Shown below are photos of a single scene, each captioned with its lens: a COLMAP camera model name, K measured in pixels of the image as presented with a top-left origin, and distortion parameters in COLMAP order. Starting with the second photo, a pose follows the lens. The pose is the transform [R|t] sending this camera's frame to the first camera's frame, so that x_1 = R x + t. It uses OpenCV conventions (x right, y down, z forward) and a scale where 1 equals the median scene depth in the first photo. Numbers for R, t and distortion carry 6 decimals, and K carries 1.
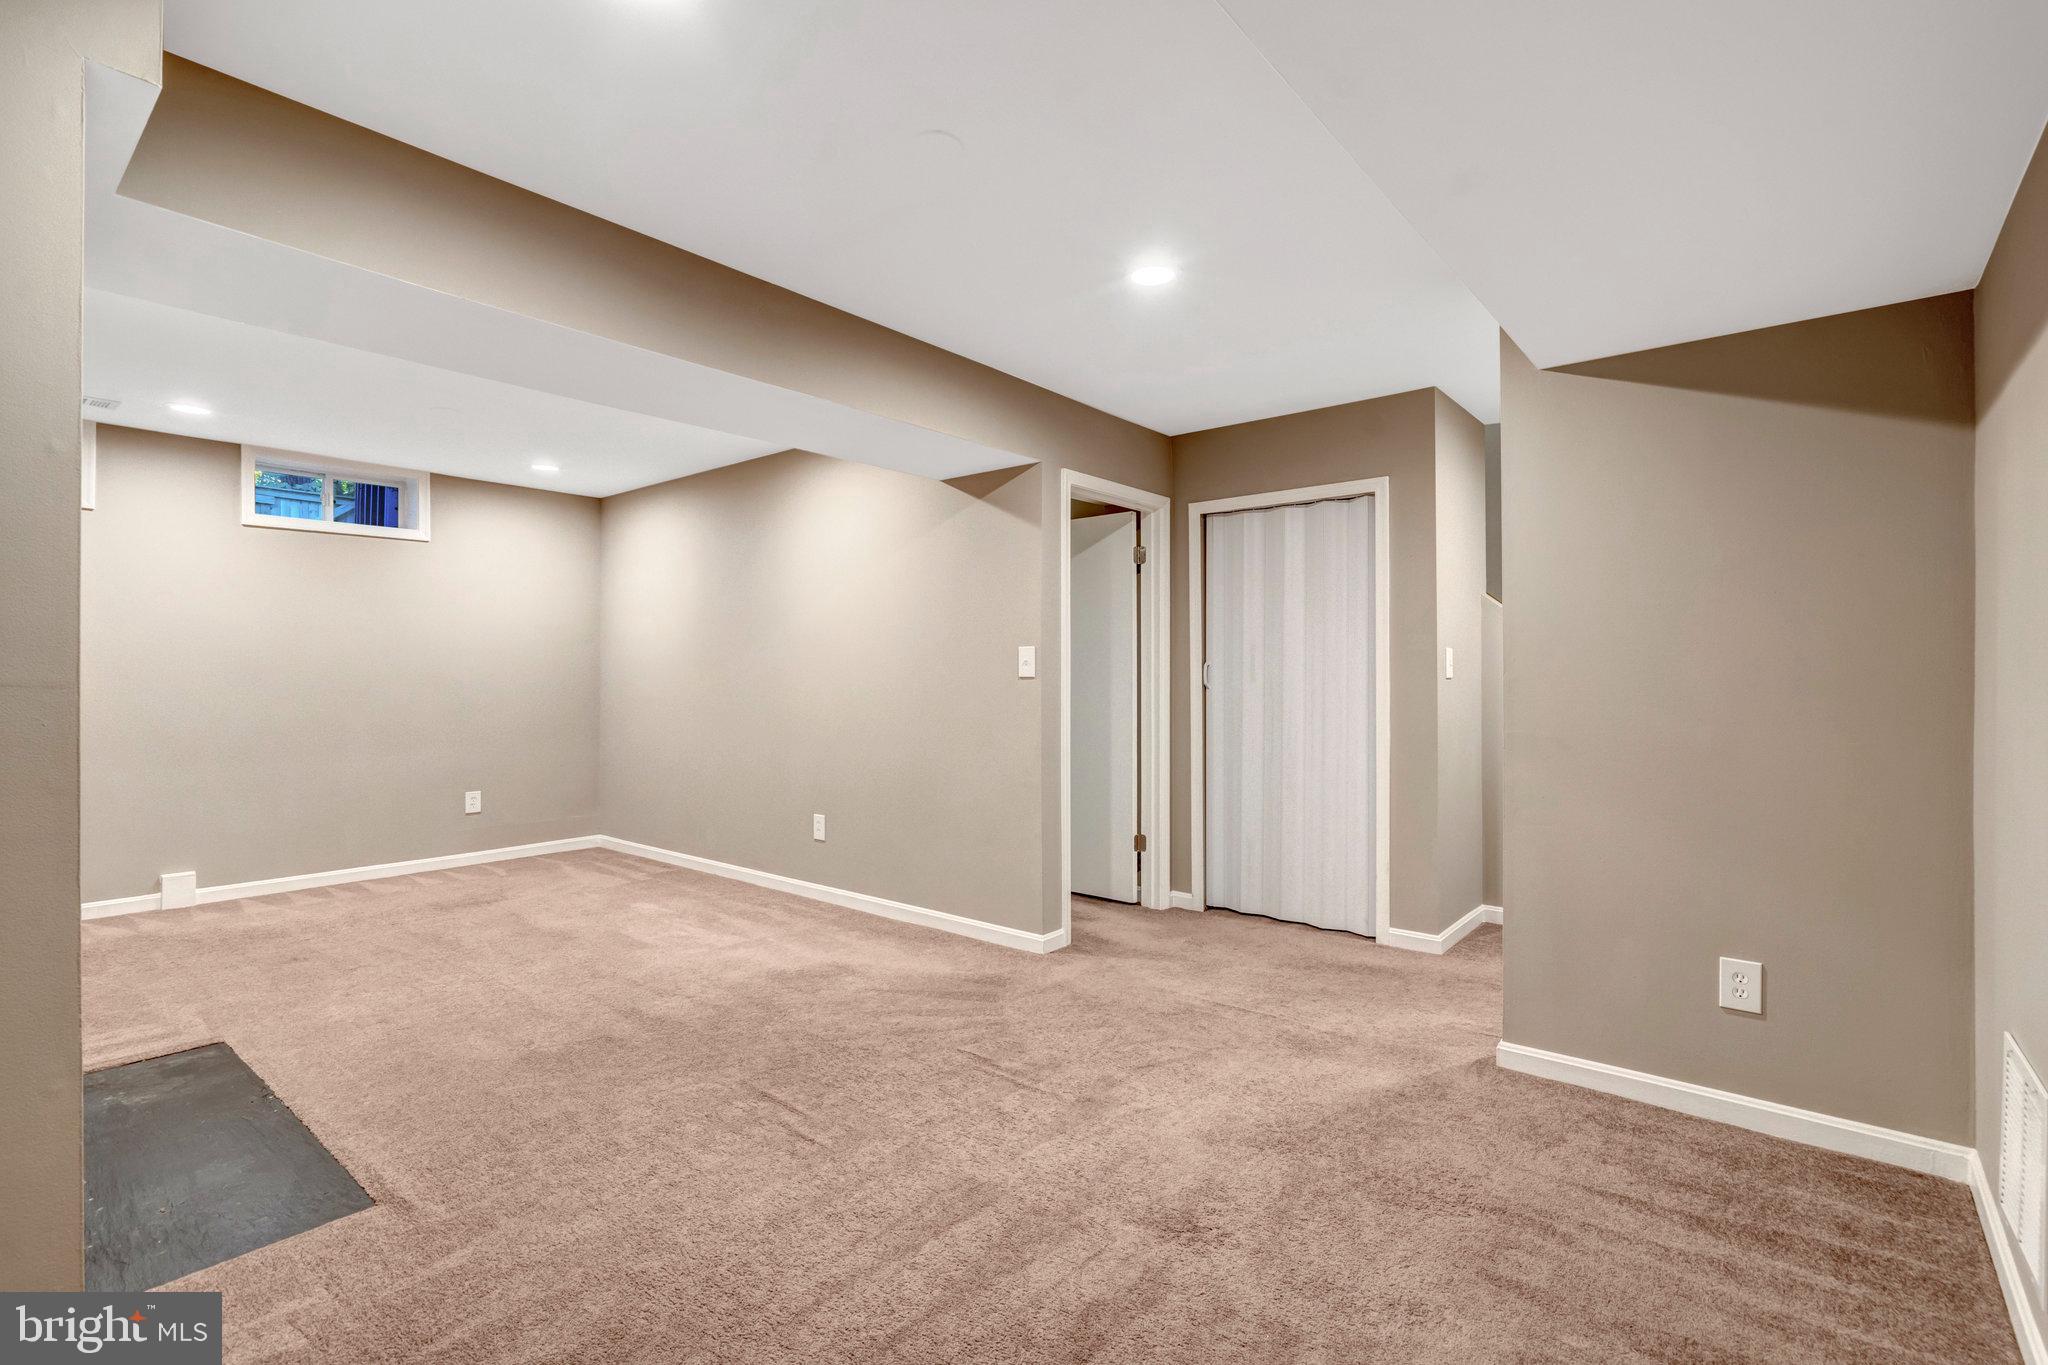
lens RADIAL K [[947.9, 0, 1027.4], [0, 947.9, 679.9], [0, 0, 1]] dist [-0.003133, 0.002189]
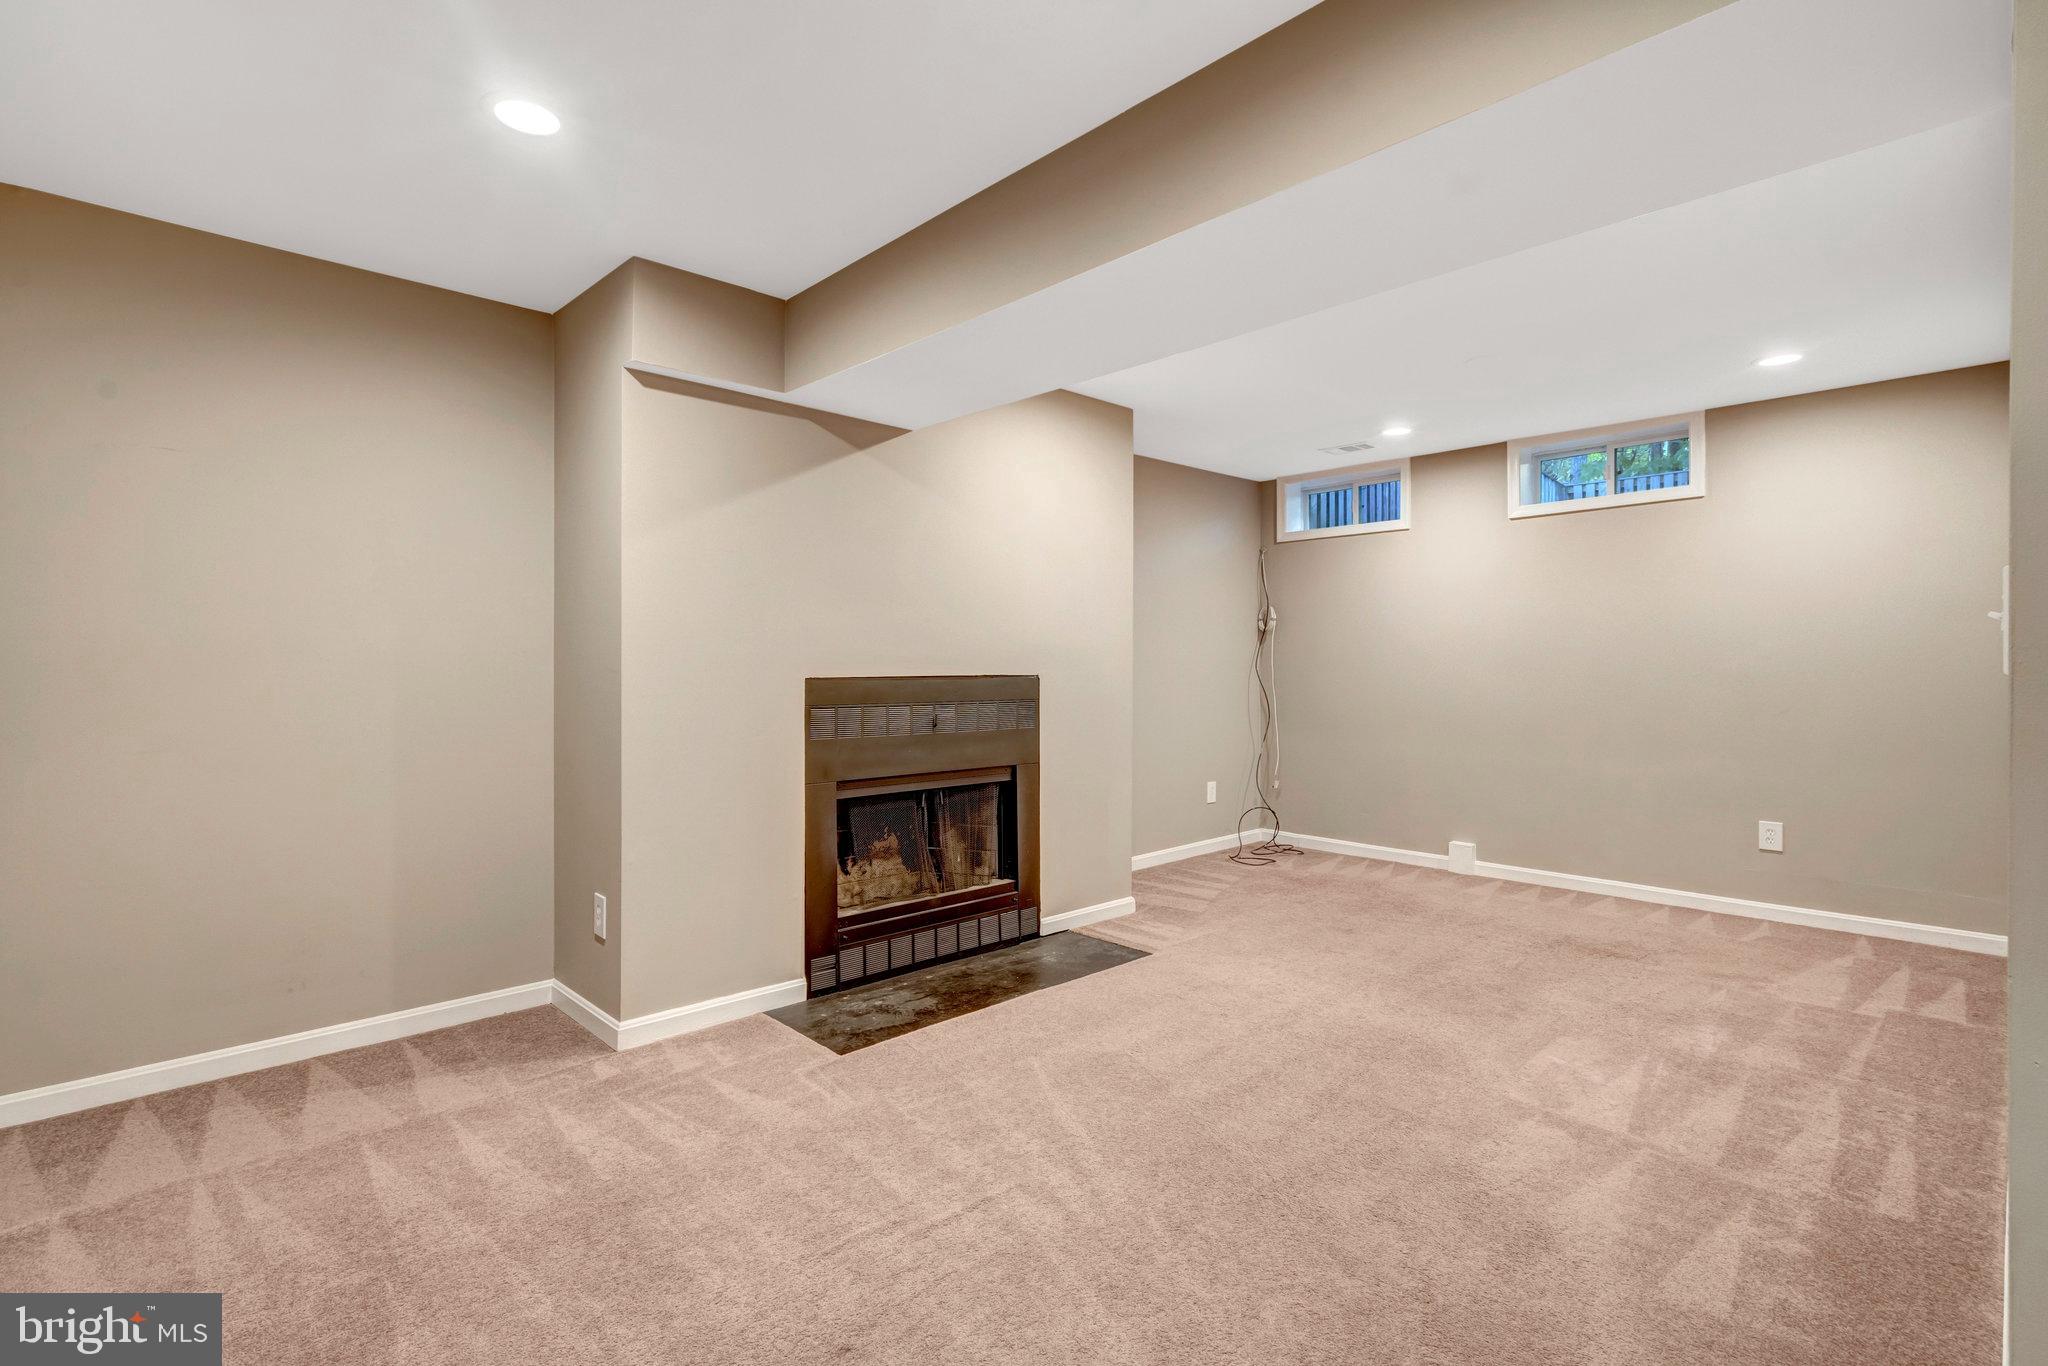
lens RADIAL K [[947.9, 0, 1033.7], [0, 947.9, 670.4], [0, 0, 1]] dist [-0.003133, 0.002189]
pose [[-0.119465, 0.006853, -0.992815, 0.267132], [-0.004881, 0.999960, 0.007490, -0.003723], [0.992826, 0.005740, -0.119427, 0.623794]]
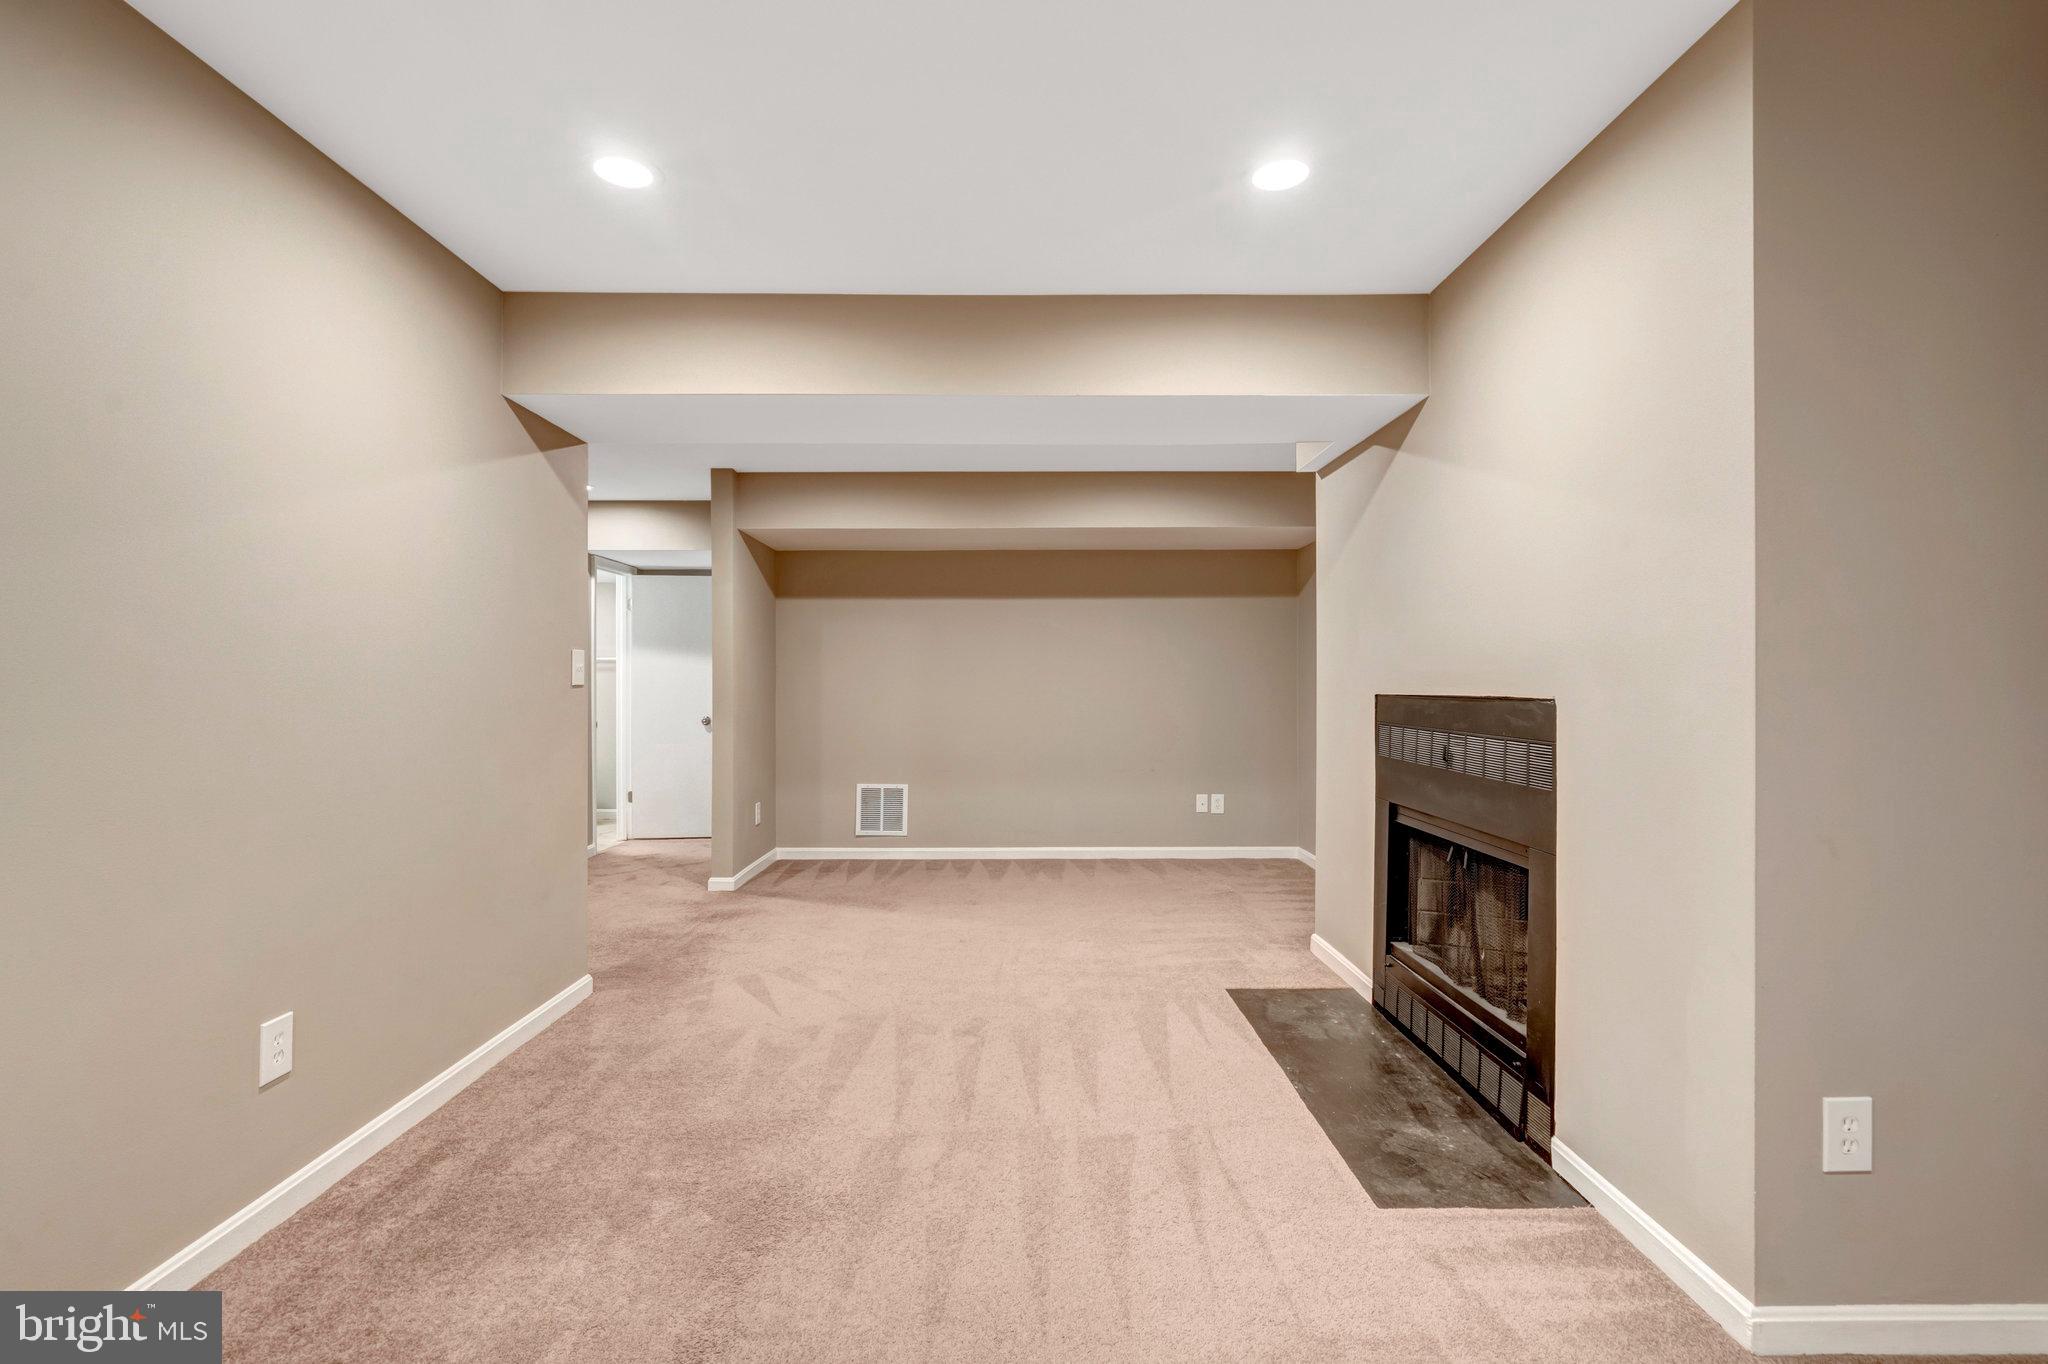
lens RADIAL K [[947.9, 0, 1028.2], [0, 947.9, 686.4], [0, 0, 1]] dist [-0.003133, 0.002189]
pose [[-0.631571, 0.004972, 0.775302, -0.775368], [0.005165, 0.999984, -0.002205, 0.001392], [-0.775301, 0.002611, -0.631587, 1.028871]]
